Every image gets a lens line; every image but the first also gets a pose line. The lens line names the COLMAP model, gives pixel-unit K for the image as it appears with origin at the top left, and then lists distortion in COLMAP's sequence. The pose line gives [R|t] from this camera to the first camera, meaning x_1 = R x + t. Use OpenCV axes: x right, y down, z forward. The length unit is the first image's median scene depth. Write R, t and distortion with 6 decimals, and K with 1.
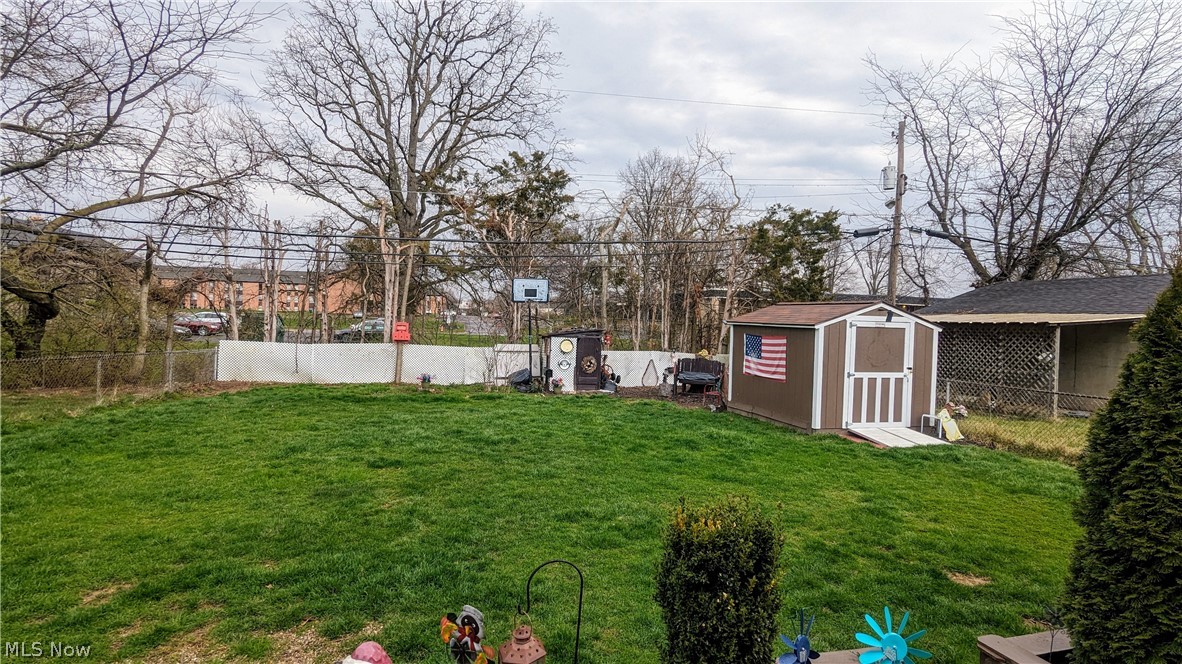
lens RADIAL K [[569.5, 0, 584.0], [0, 569.5, 326.4], [0, 0, 1]] dist [0.001525, -0.000086]
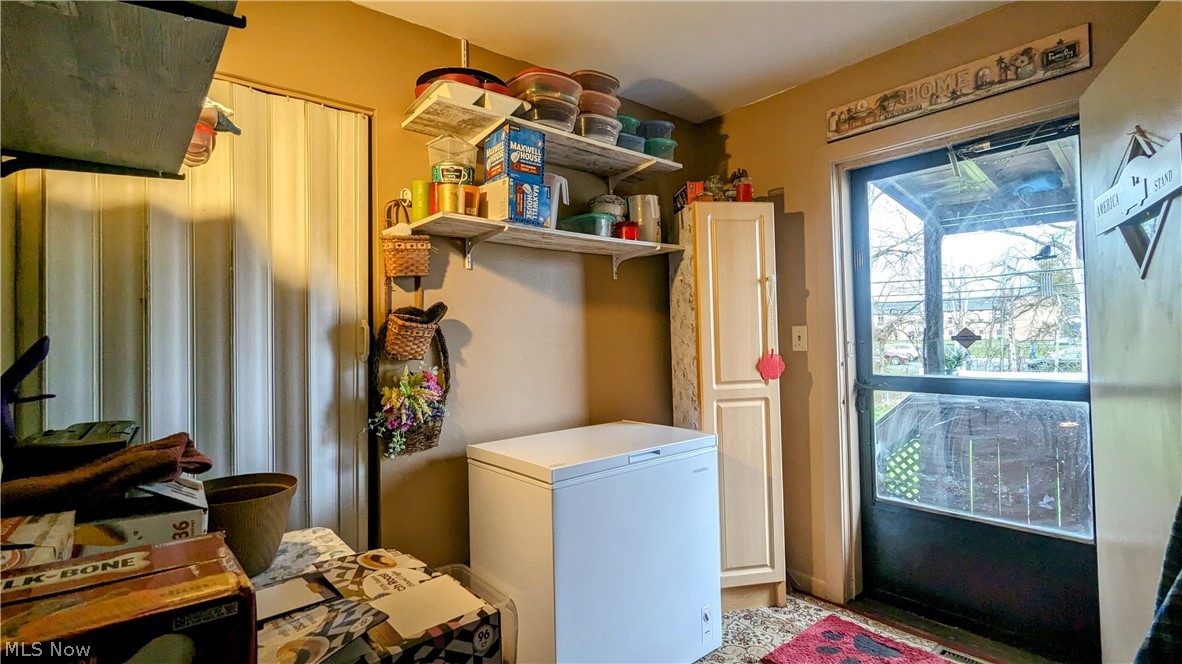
lens RADIAL K [[569.5, 0, 581.7], [0, 569.5, 328.9], [0, 0, 1]] dist [0.001525, -0.000086]
pose [[0.470664, -0.054179, -0.880647, 0.100940], [0.011275, 0.998401, -0.055398, -0.000764], [0.882240, 0.016144, 0.470522, -0.203261]]
